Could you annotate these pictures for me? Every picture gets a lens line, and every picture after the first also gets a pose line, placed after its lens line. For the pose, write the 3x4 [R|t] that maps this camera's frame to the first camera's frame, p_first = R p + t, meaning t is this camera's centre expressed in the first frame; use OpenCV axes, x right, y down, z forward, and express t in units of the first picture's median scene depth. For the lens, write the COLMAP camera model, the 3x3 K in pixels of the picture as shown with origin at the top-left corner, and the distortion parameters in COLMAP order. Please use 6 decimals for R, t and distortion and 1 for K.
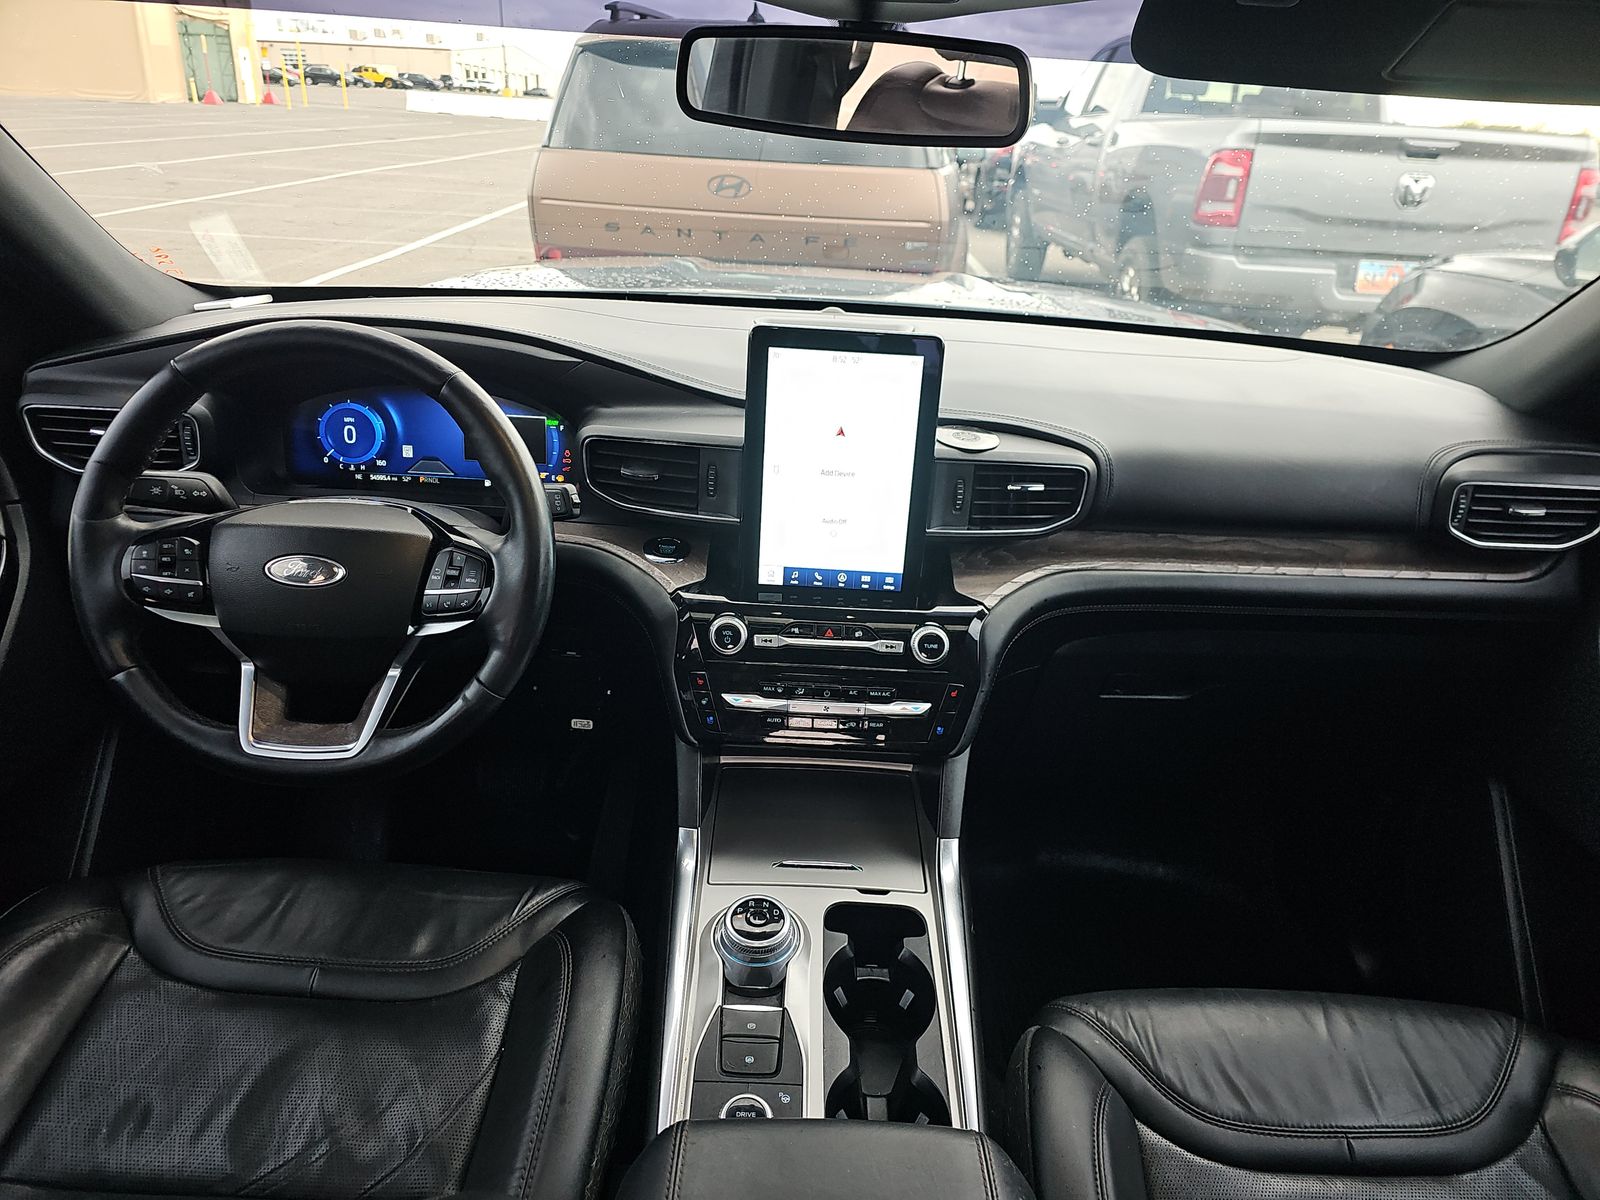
lens RADIAL K [[1075.6, 0, 851.4], [0, 1075.6, 630.1], [0, 0, 1]] dist [0.008399, -0.007803]
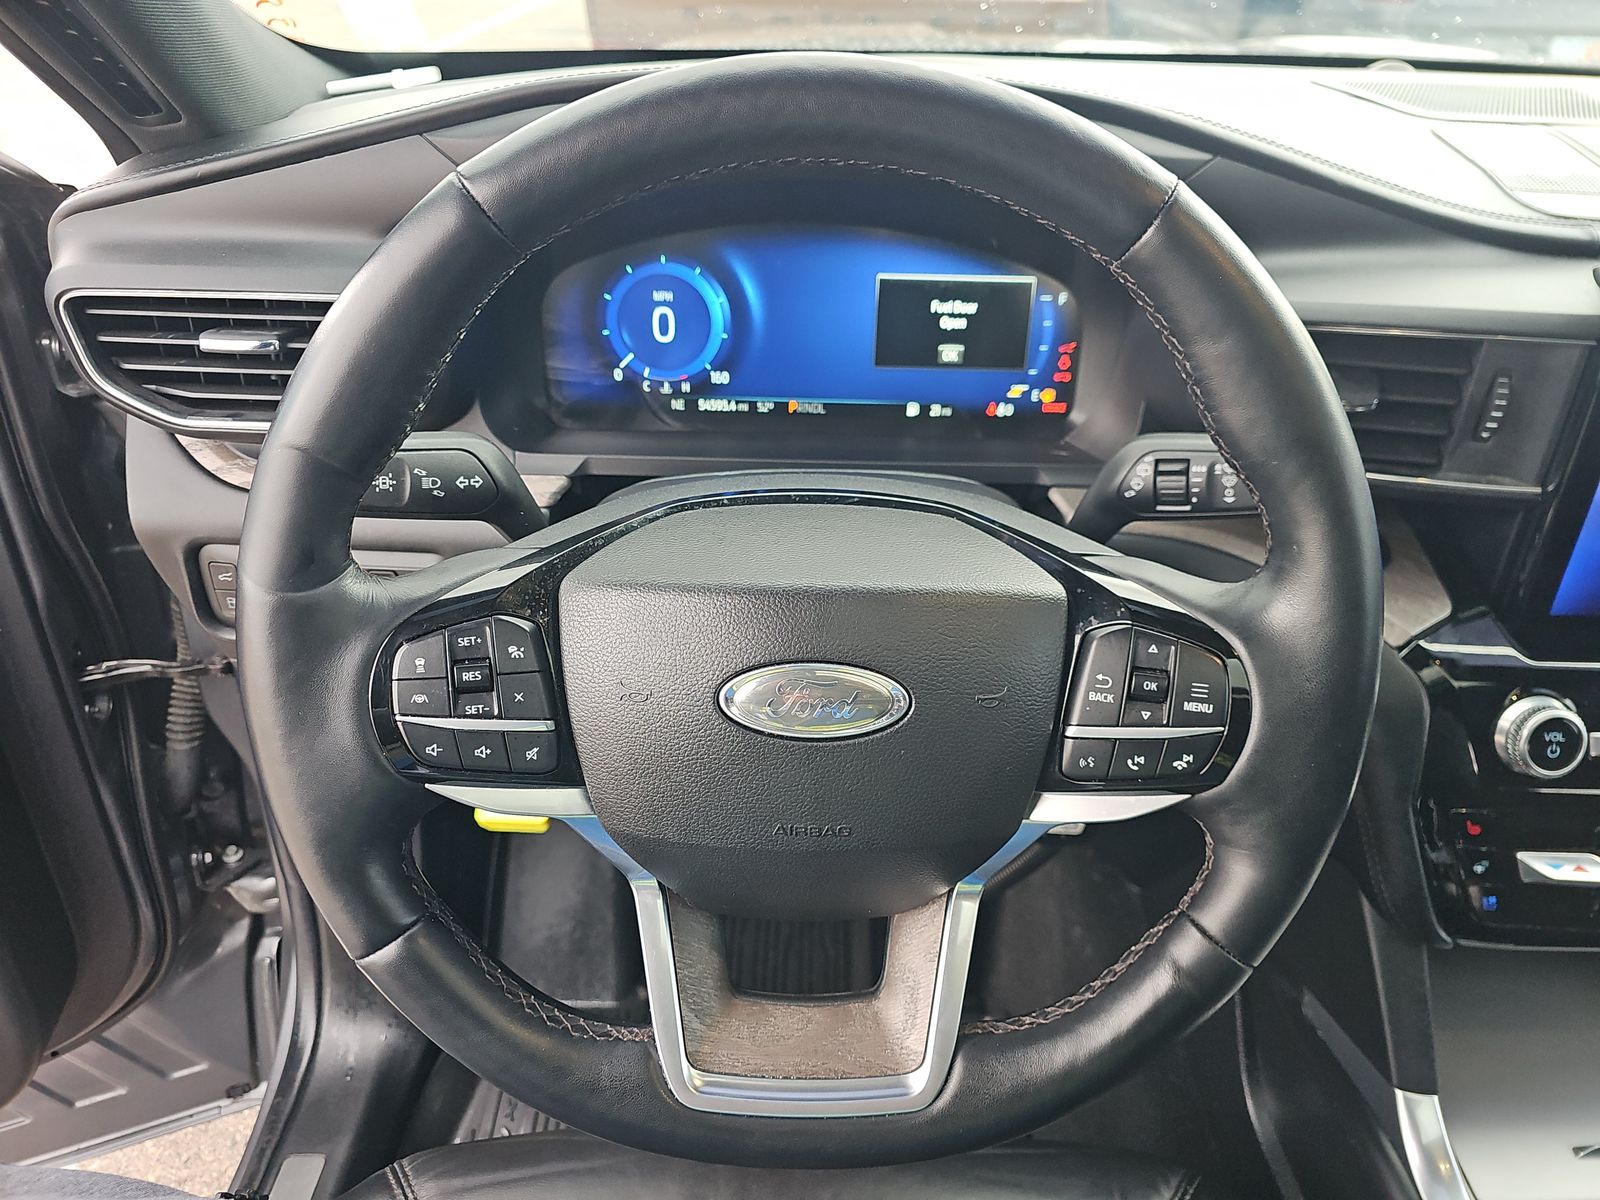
lens RADIAL K [[1075.6, 0, 803.9], [0, 1075.6, 615.7], [0, 0, 1]] dist [0.008399, -0.007803]
pose [[0.999296, -0.022283, -0.030195, -0.385990], [0.026157, 0.990548, 0.134647, -0.110424], [0.026909, -0.135341, 0.990434, 0.464623]]
